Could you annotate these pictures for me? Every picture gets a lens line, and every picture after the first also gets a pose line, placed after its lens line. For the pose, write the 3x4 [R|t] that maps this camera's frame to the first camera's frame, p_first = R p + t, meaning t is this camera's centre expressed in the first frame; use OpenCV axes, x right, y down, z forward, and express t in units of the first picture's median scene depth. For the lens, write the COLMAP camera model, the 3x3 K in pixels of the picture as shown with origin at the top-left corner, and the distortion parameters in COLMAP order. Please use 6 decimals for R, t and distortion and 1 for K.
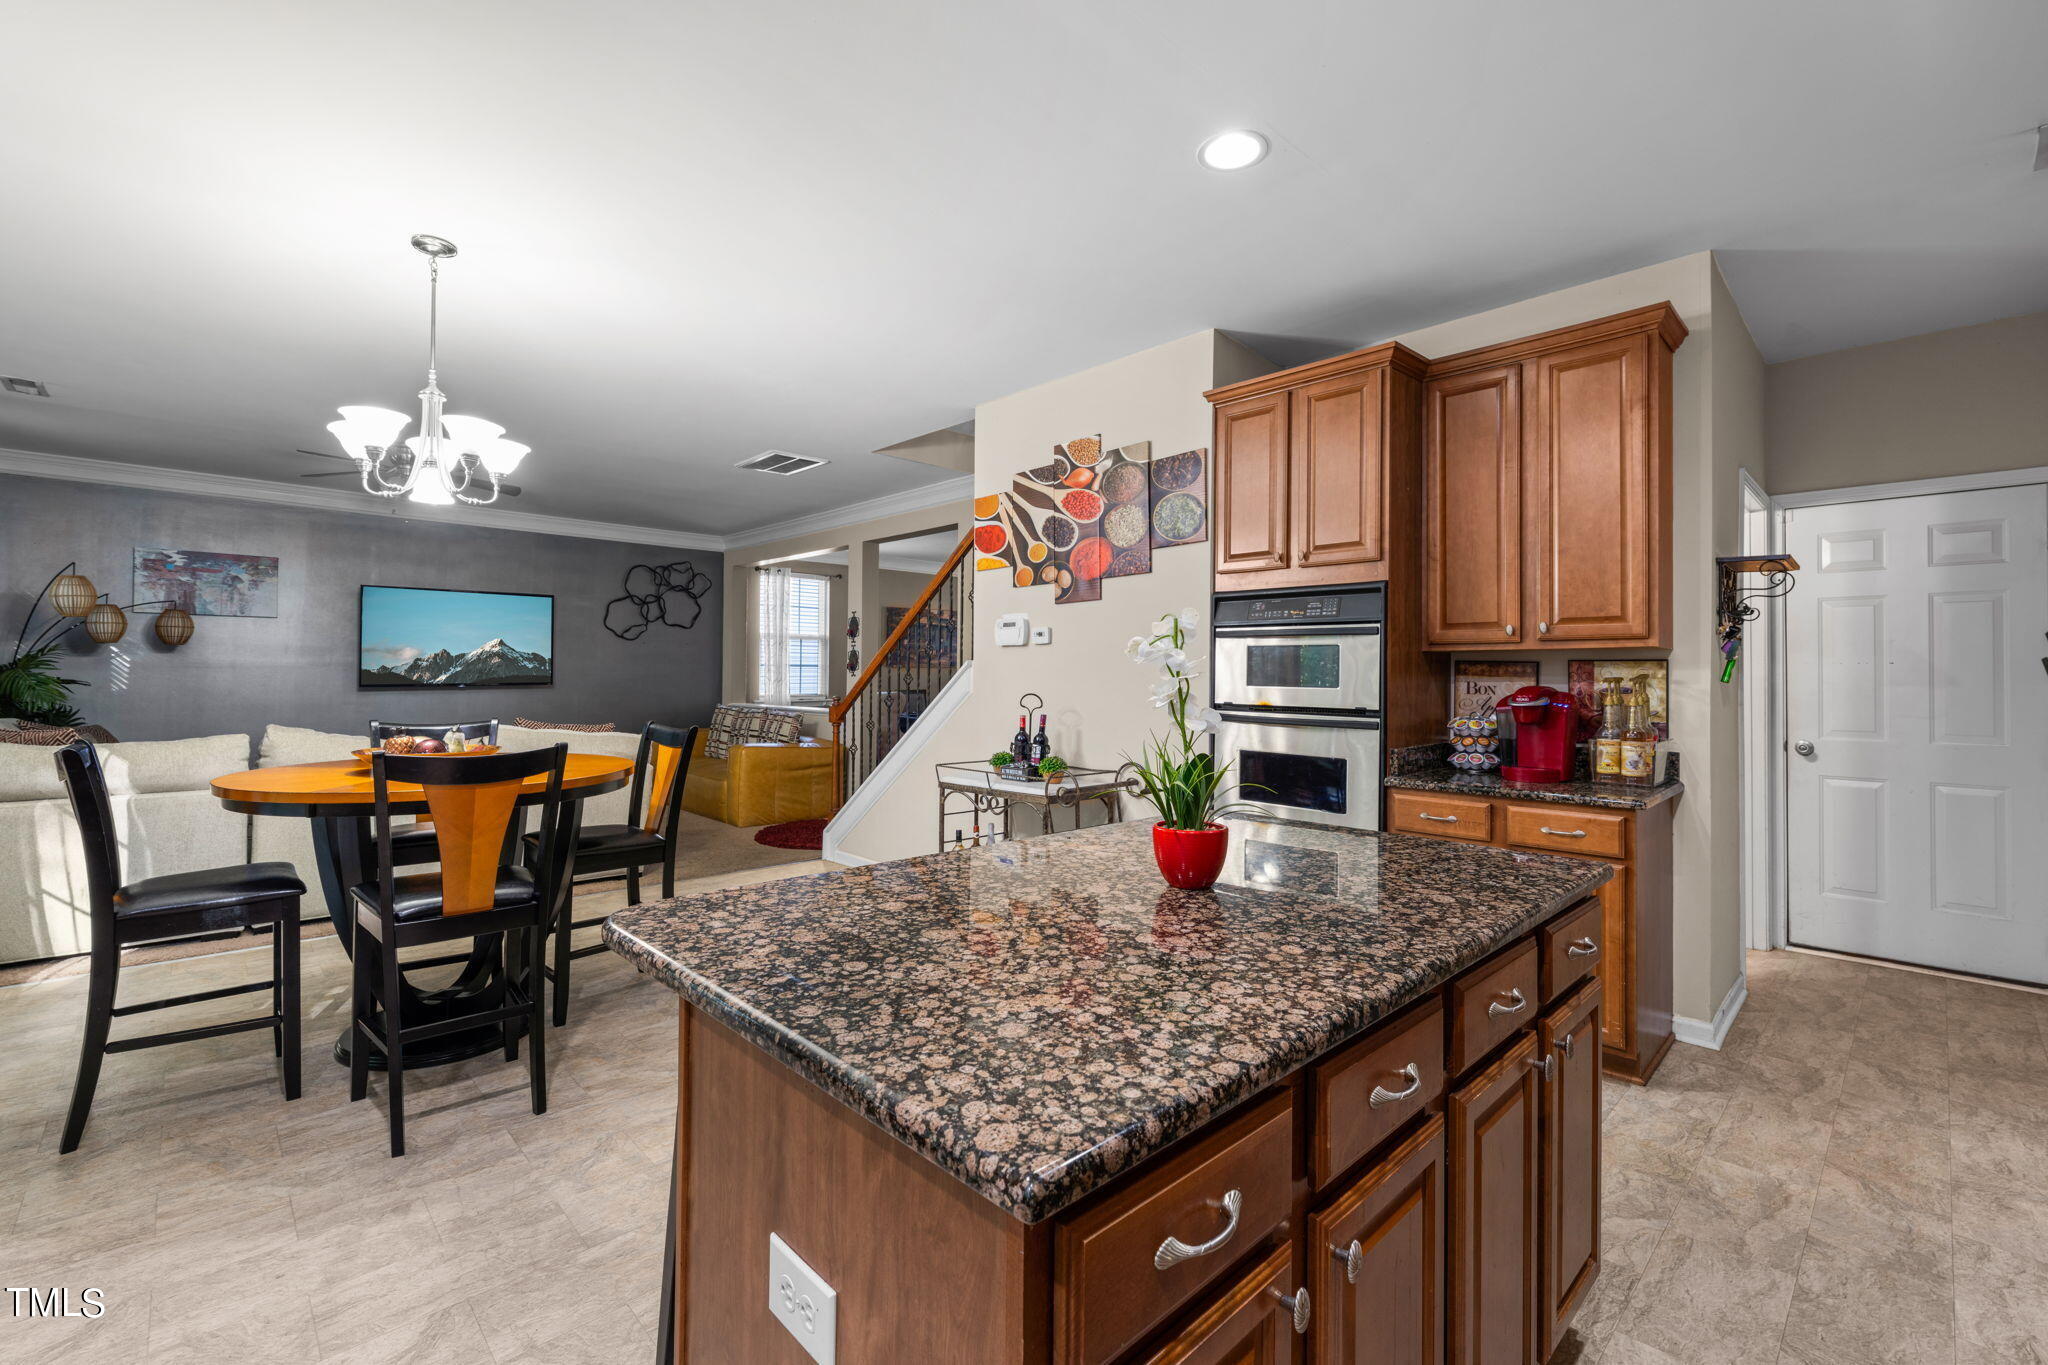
lens RADIAL K [[874.2, 0, 1019.0], [0, 874.2, 666.8], [0, 0, 1]] dist [0.000659, -0.000019]
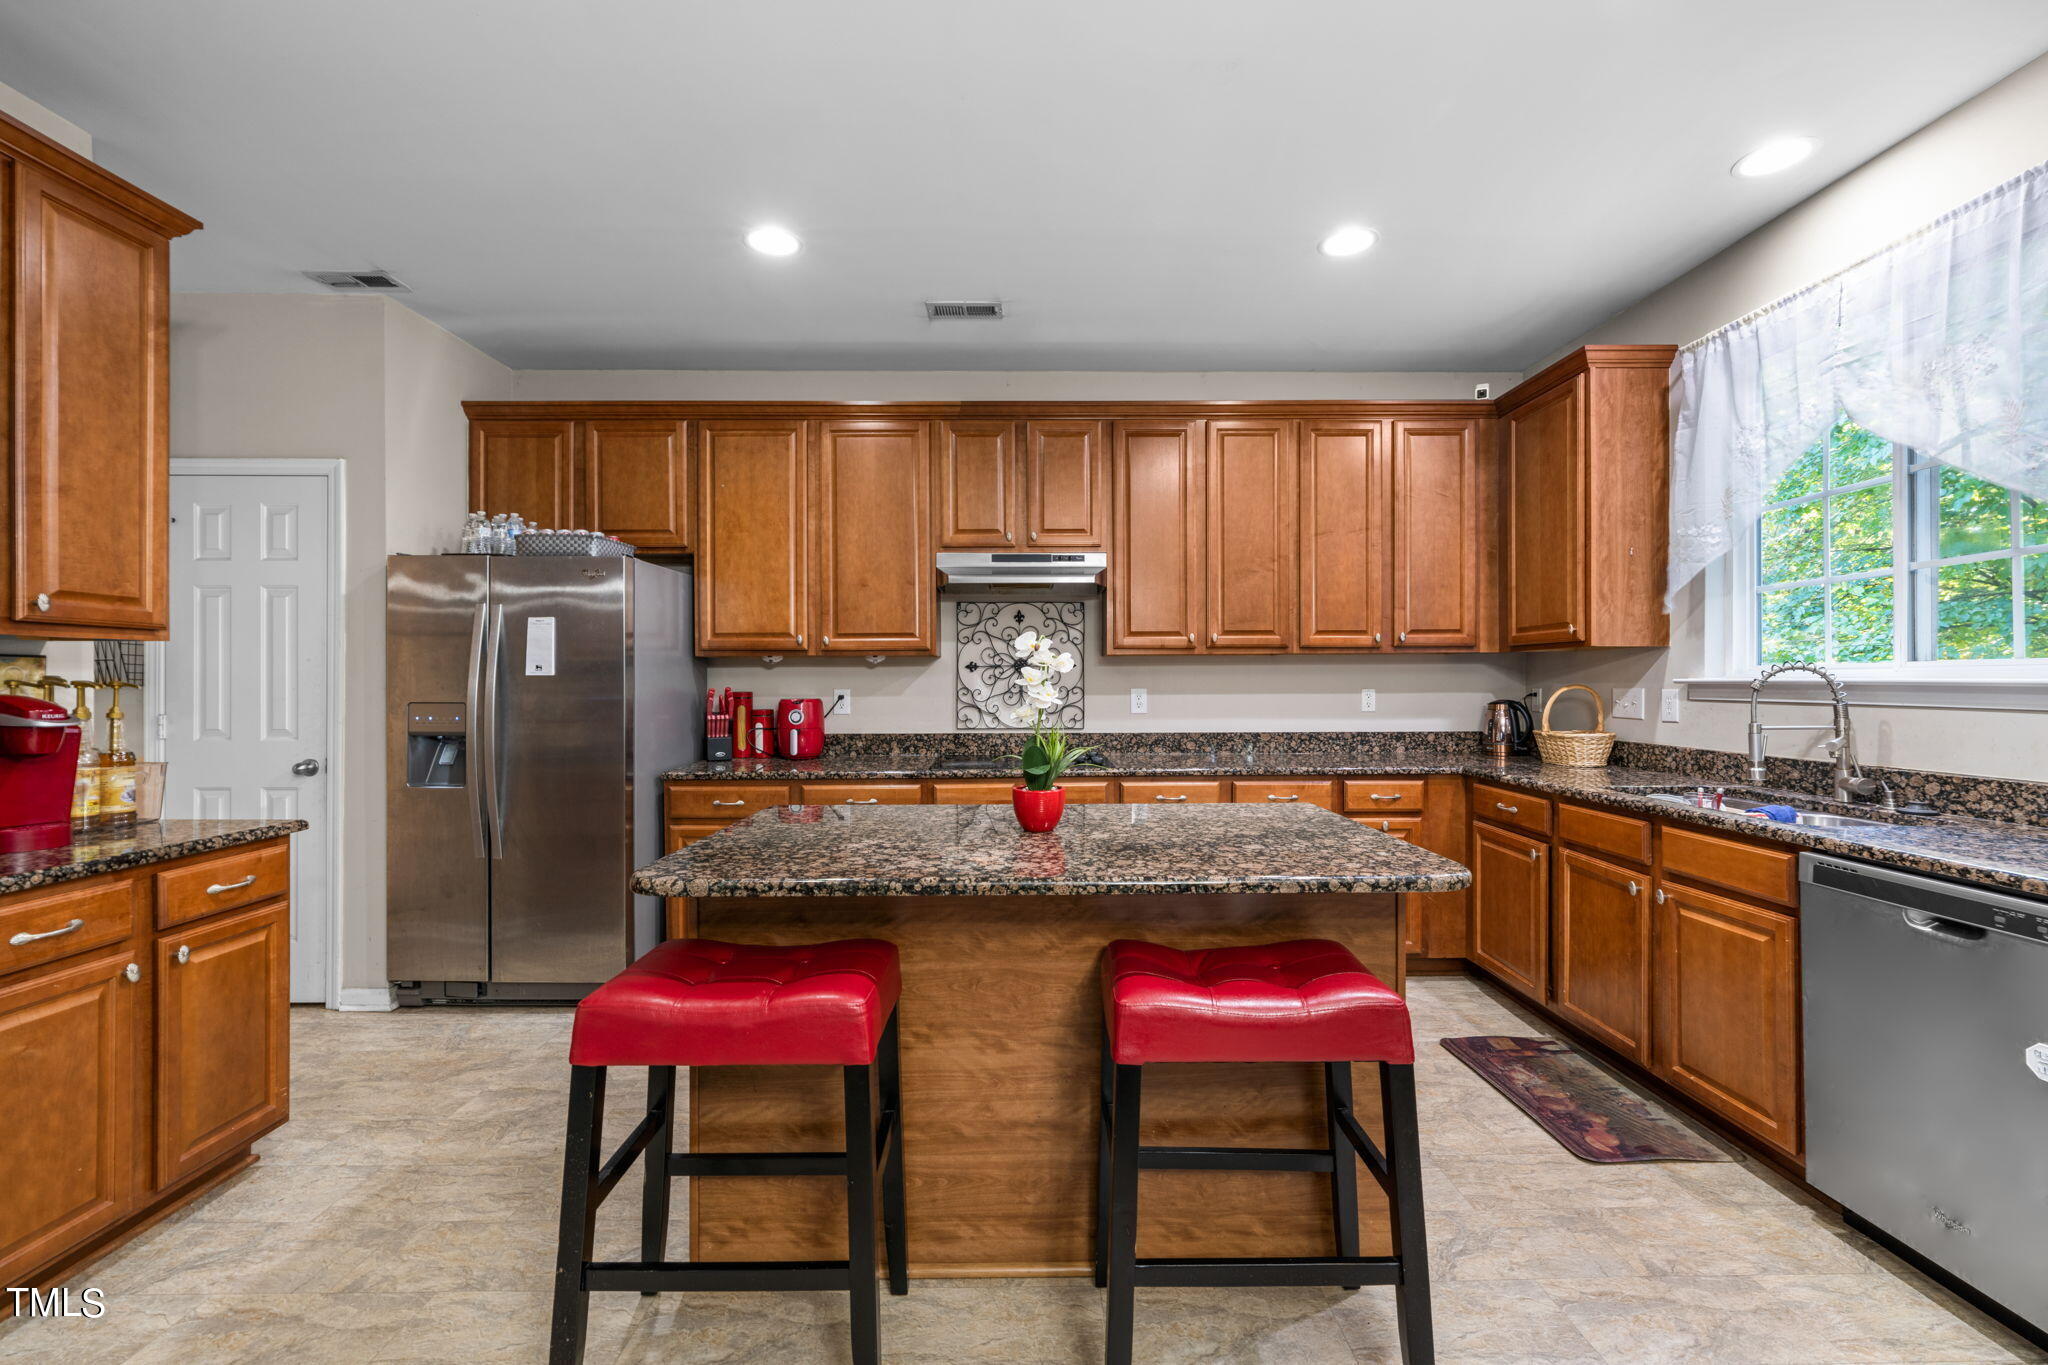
lens RADIAL K [[842.3, 0, 1025.0], [0, 842.3, 679.9], [0, 0, 1]] dist [-0.000250, 0.000063]
pose [[-0.730039, -0.002197, 0.683402, -0.334793], [-0.008331, 0.999949, -0.005685, 0.008910], [-0.683355, -0.009843, -0.730020, 0.957720]]
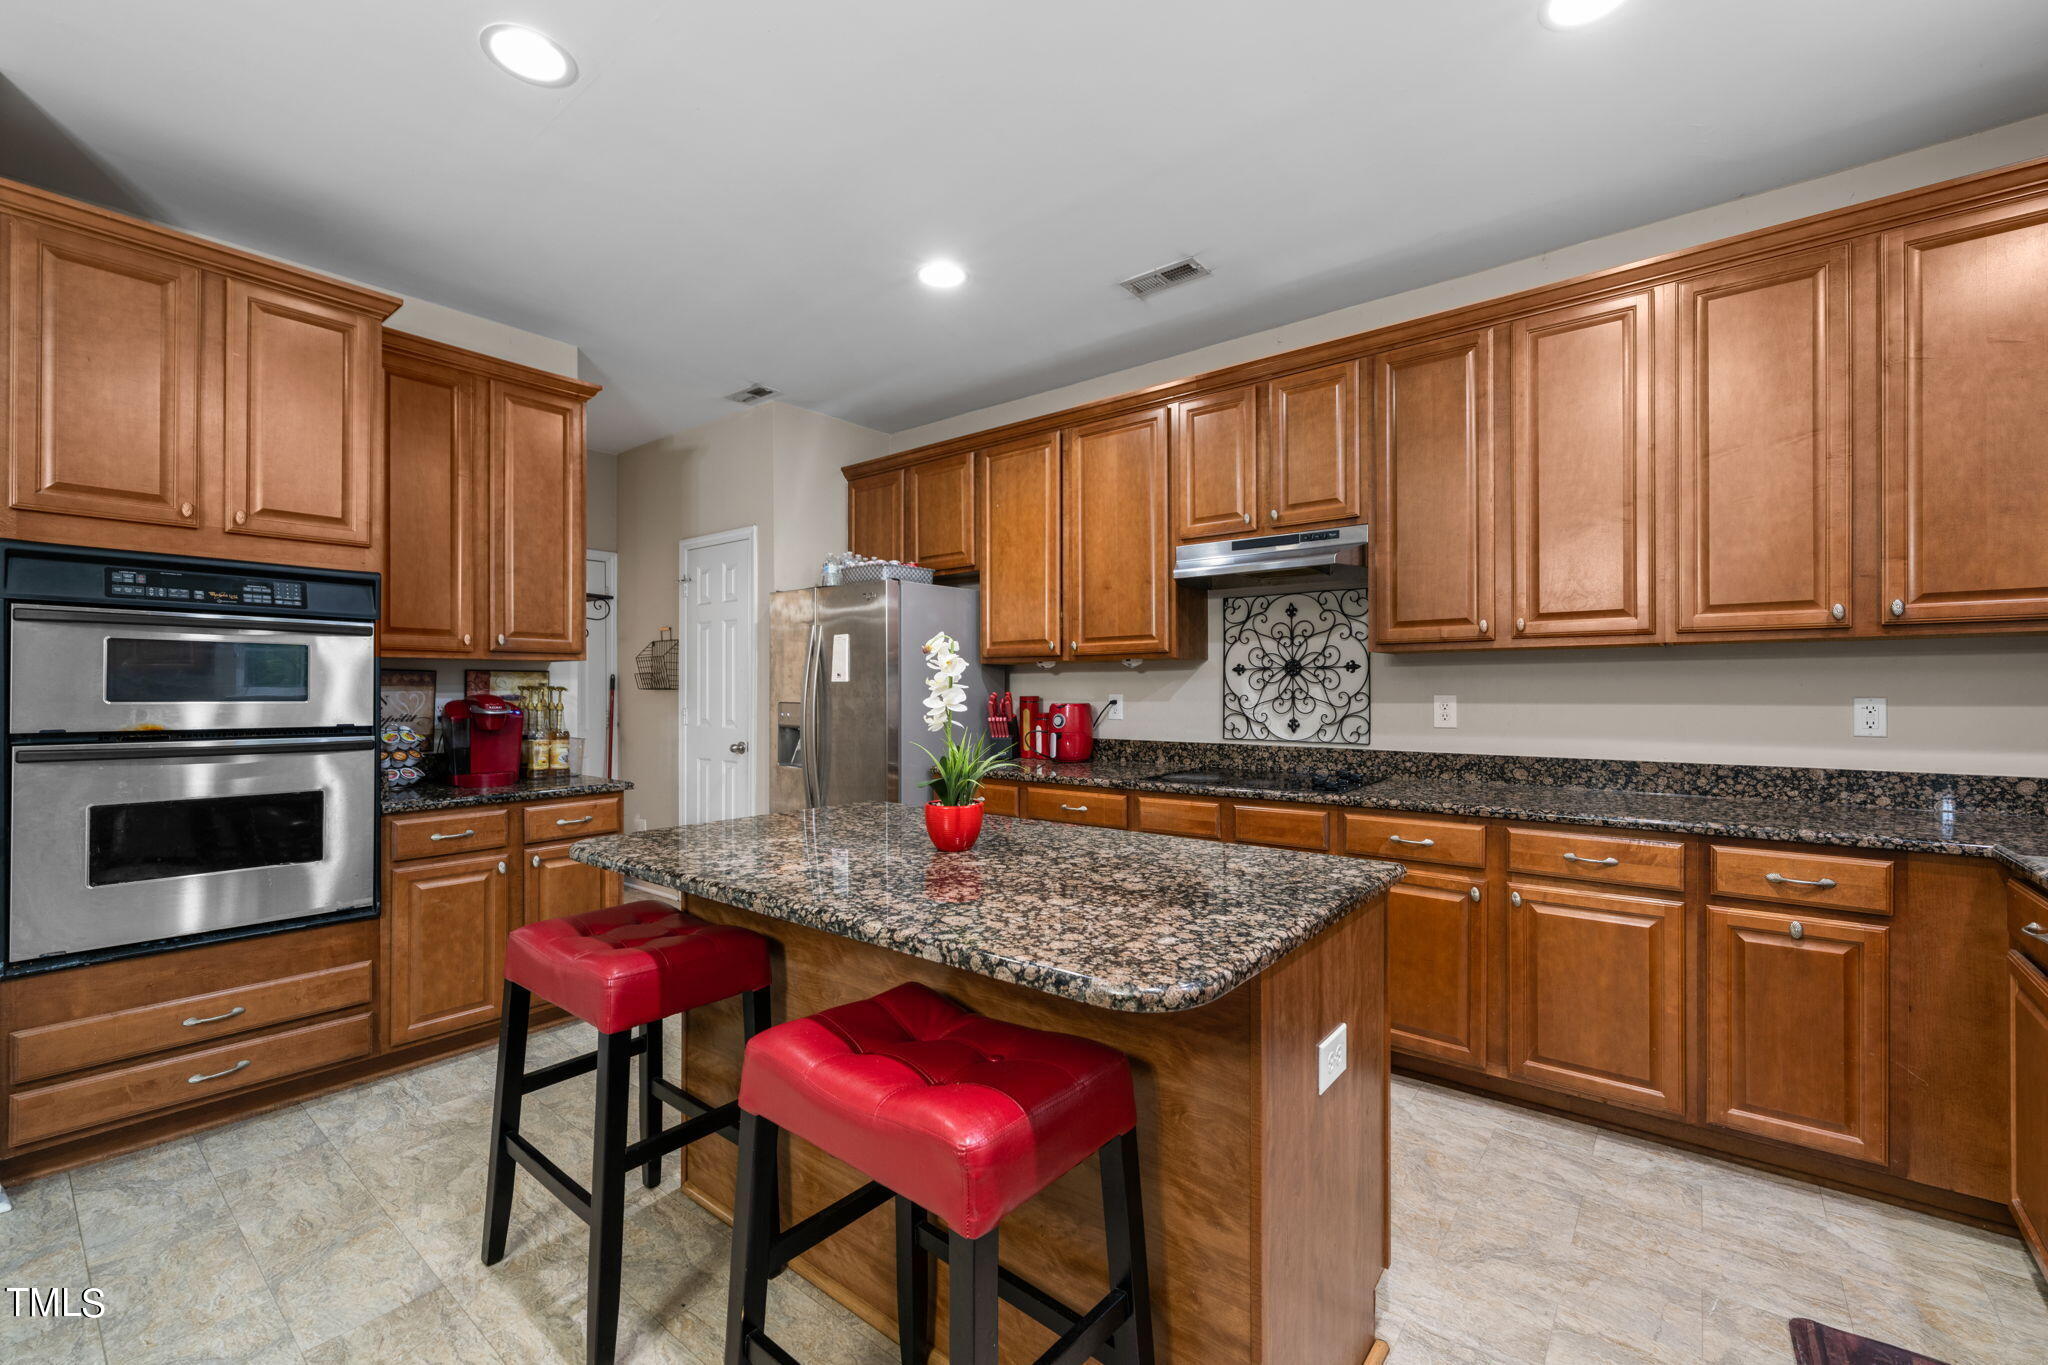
lens RADIAL K [[837.5, 0, 1030.3], [0, 837.5, 685.3], [0, 0, 1]] dist [-0.000554, -0.000007]
pose [[-0.136699, -0.001750, 0.990611, -0.488660], [-0.008122, 0.999967, 0.000645, 0.005185], [-0.990579, -0.007958, -0.136708, 0.504040]]
